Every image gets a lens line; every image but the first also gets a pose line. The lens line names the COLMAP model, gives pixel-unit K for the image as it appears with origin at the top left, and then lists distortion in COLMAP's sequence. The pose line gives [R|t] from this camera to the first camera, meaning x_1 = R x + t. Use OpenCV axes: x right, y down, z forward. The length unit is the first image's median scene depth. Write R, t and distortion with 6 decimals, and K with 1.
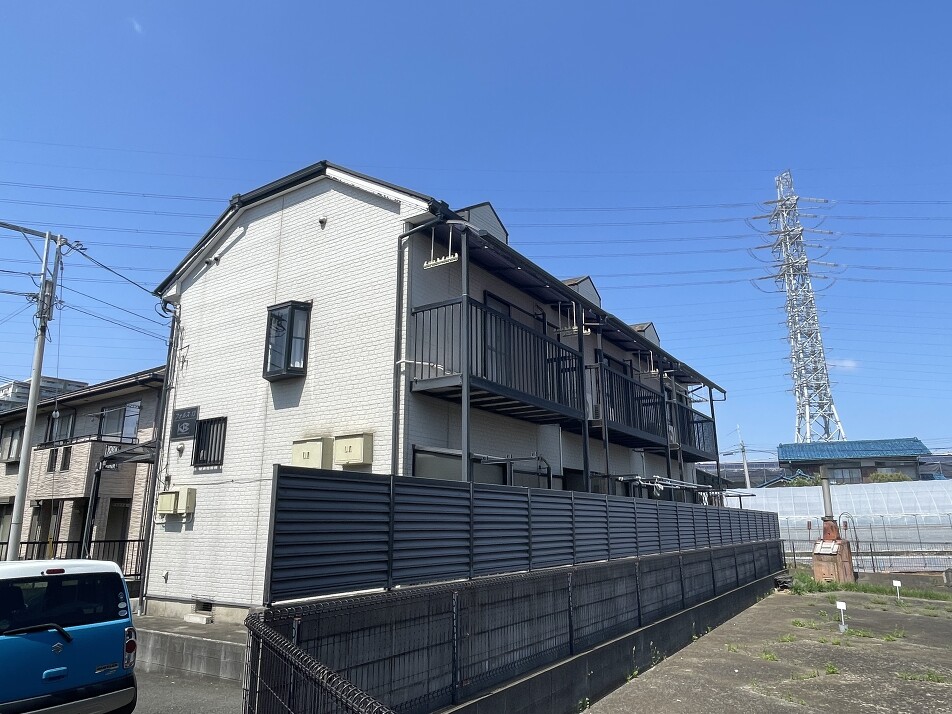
lens RADIAL K [[654.8, 0, 474.6], [0, 654.8, 351.8], [0, 0, 1]] dist [-0.004193, -0.003038]
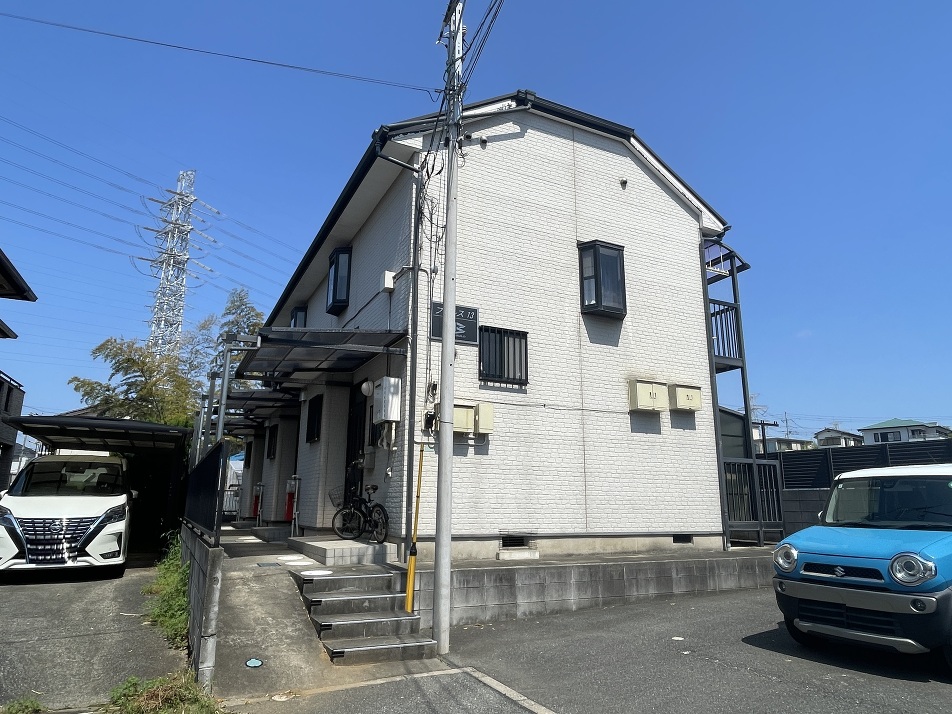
lens RADIAL K [[618.8, 0, 476.0], [0, 618.8, 357.0], [0, 0, 1]] dist [0.001099, -0.000258]
pose [[0.499768, 0.210869, 0.840099, -1.125461], [-0.231571, 0.967135, -0.104996, 0.237518], [-0.834630, -0.142069, 0.532175, 0.606465]]
